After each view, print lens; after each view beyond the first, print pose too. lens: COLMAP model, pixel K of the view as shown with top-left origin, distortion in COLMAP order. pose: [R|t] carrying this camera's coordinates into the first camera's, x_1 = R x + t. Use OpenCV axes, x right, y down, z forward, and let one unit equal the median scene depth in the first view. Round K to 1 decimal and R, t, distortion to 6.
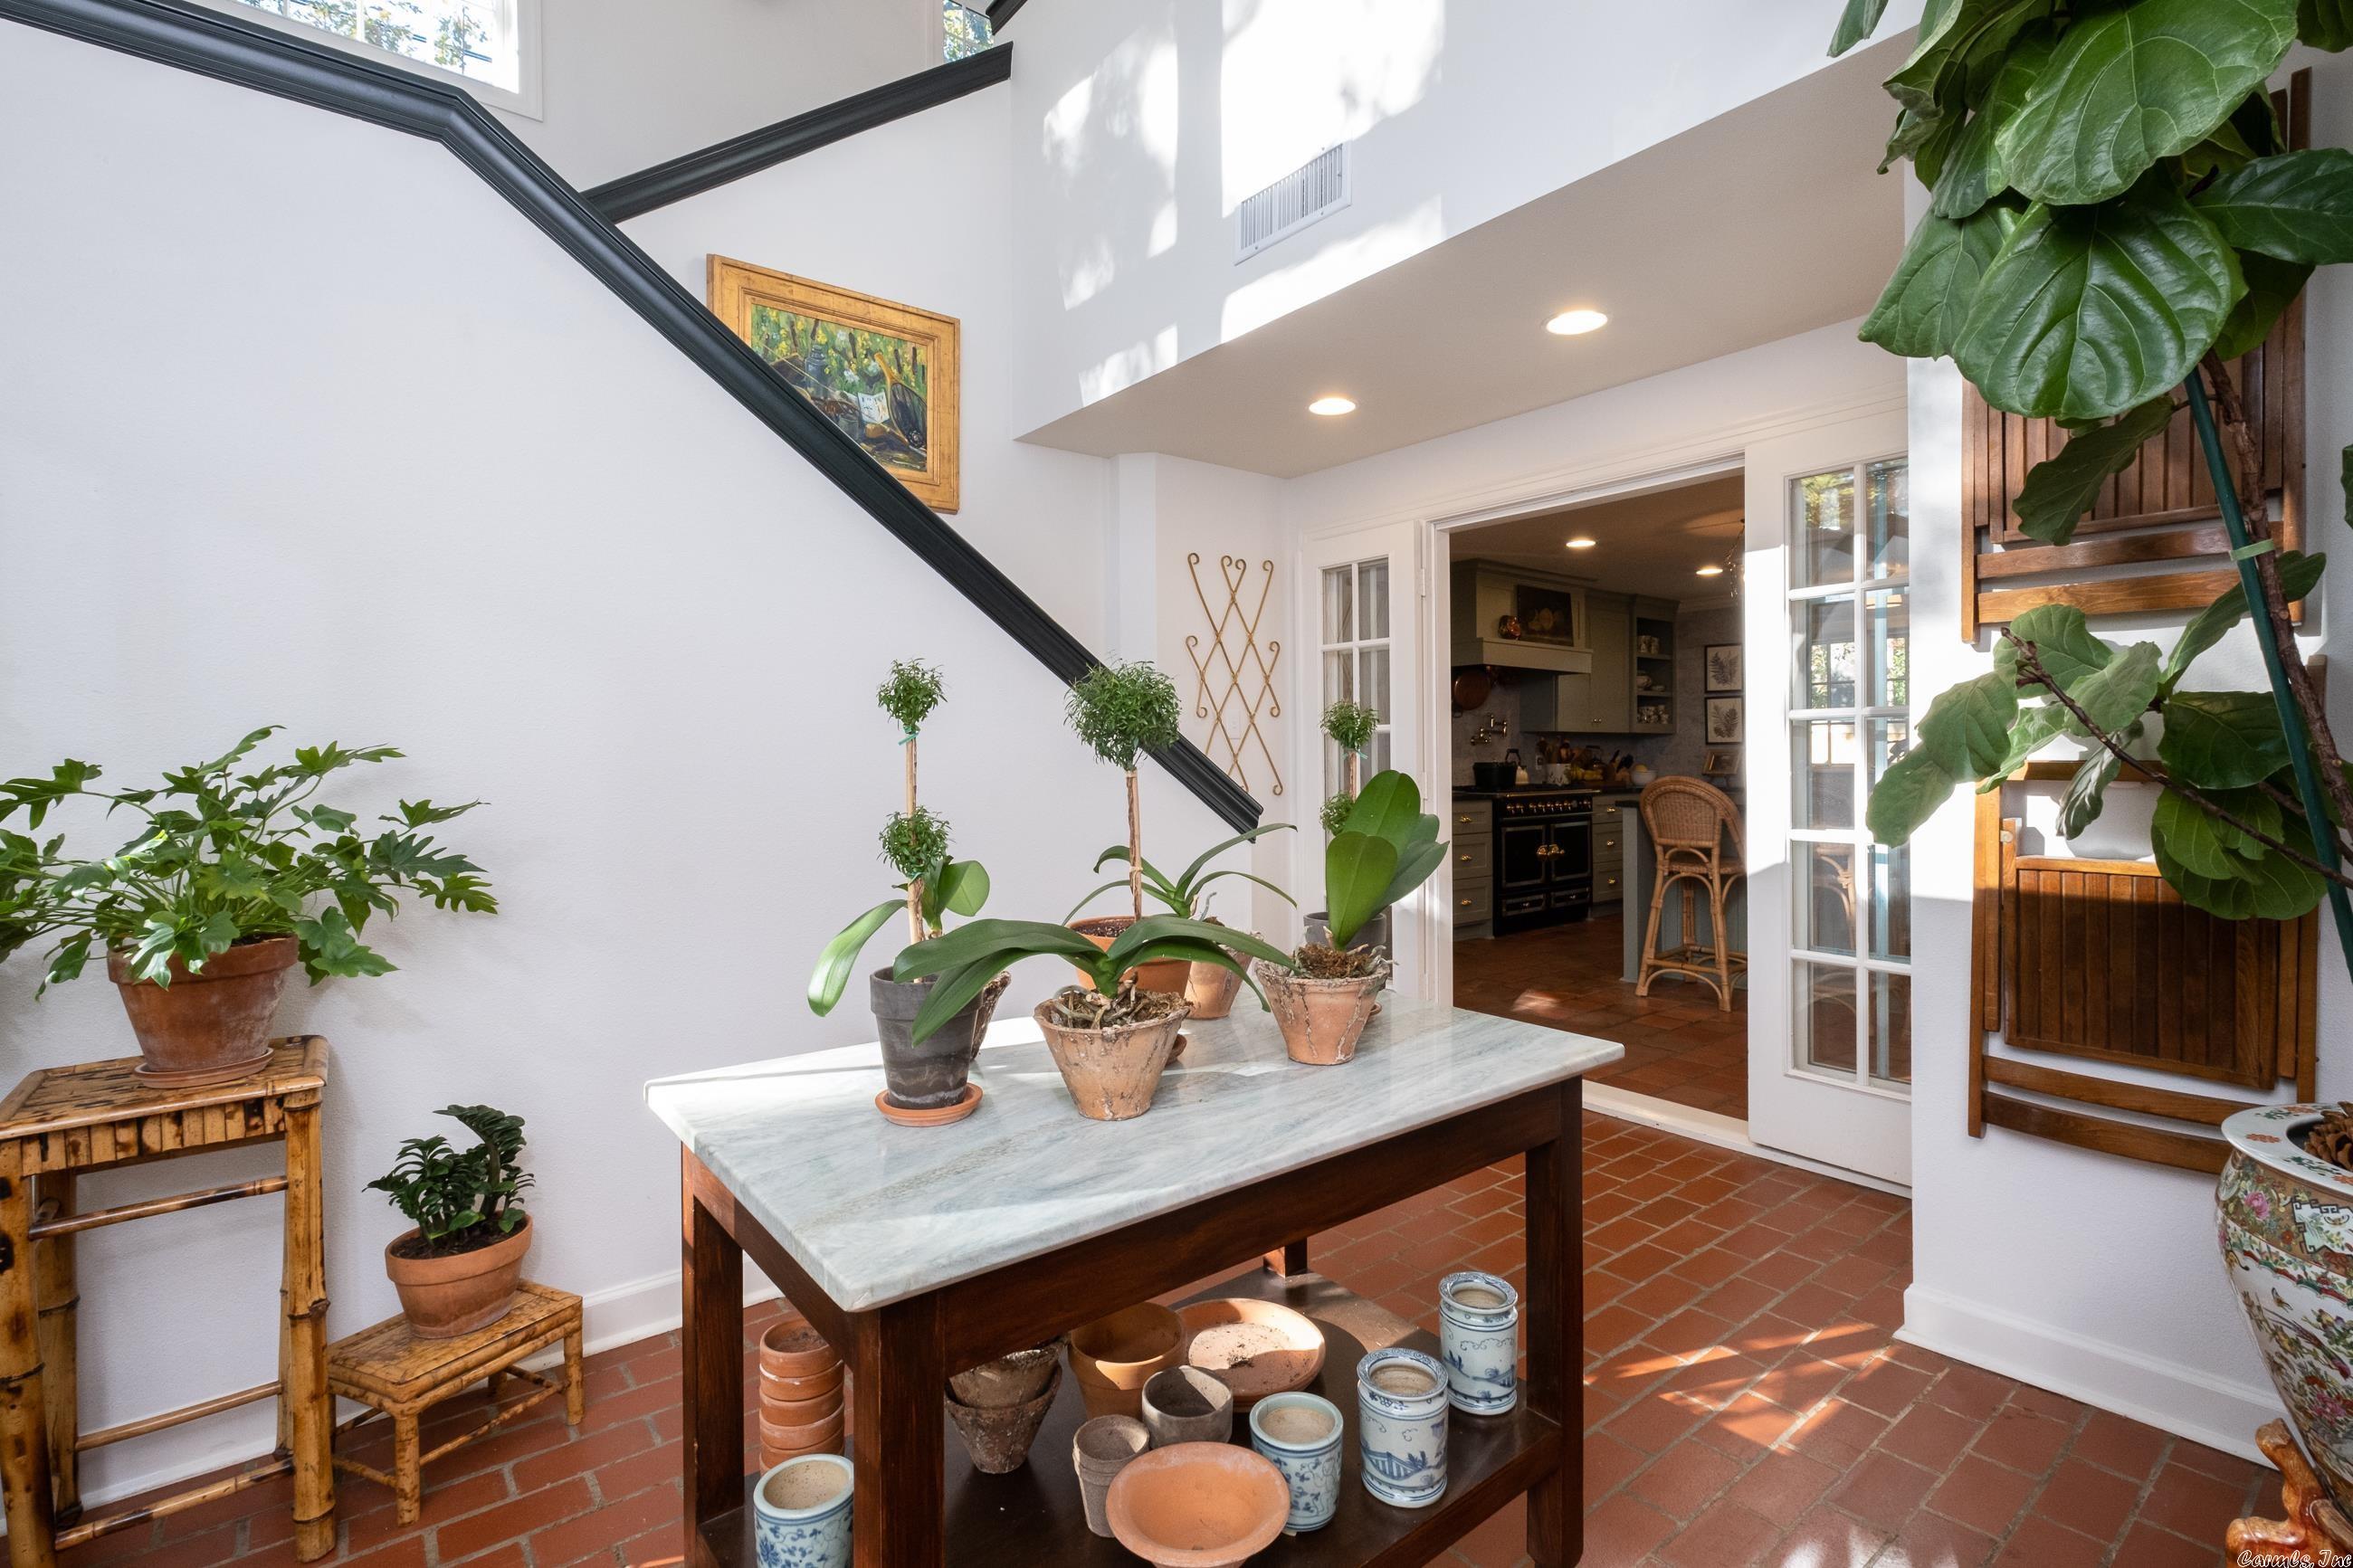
lens RADIAL K [[1074.1, 0, 1175.7], [0, 1074.1, 777.1], [0, 0, 1]] dist [-0.000924, 0.001526]
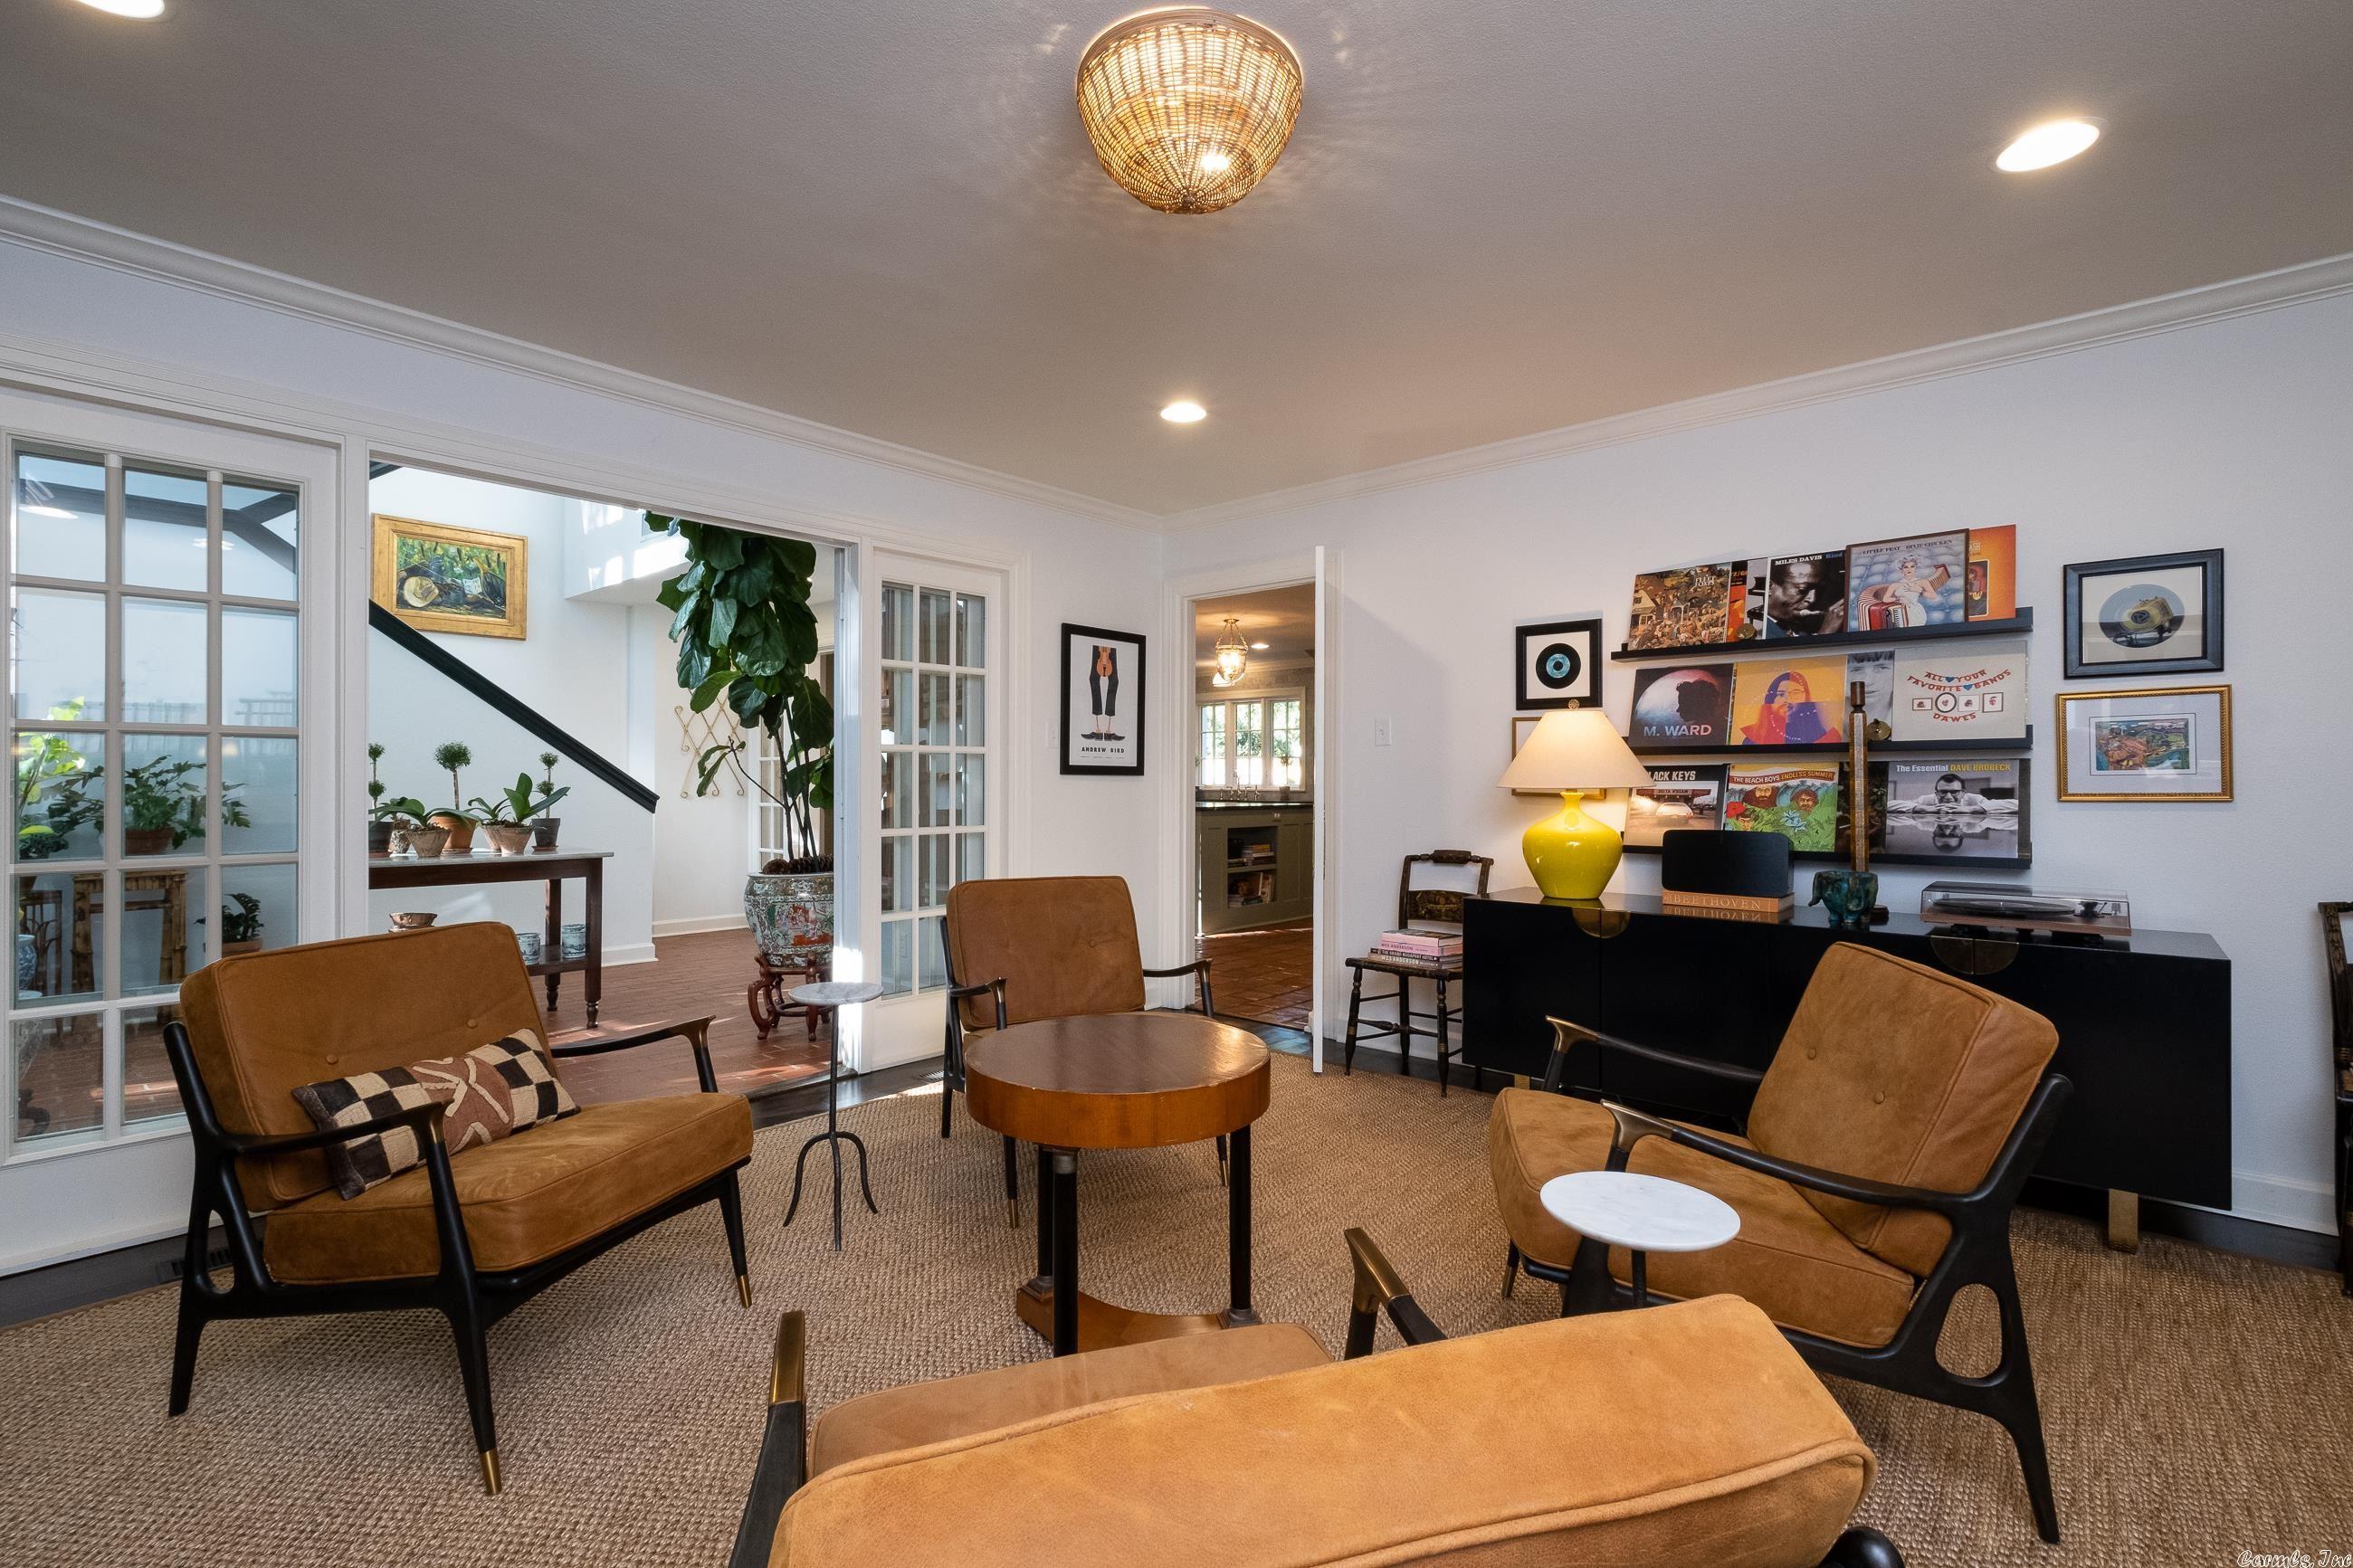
lens RADIAL K [[1074.1, 0, 1177.2], [0, 1074.1, 785.0], [0, 0, 1]] dist [-0.000924, 0.001526]
pose [[0.984949, 0.010359, 0.172533, 0.649944], [-0.007187, 0.999794, -0.018999, 0.032815], [-0.172694, 0.017473, 0.984820, -1.121909]]
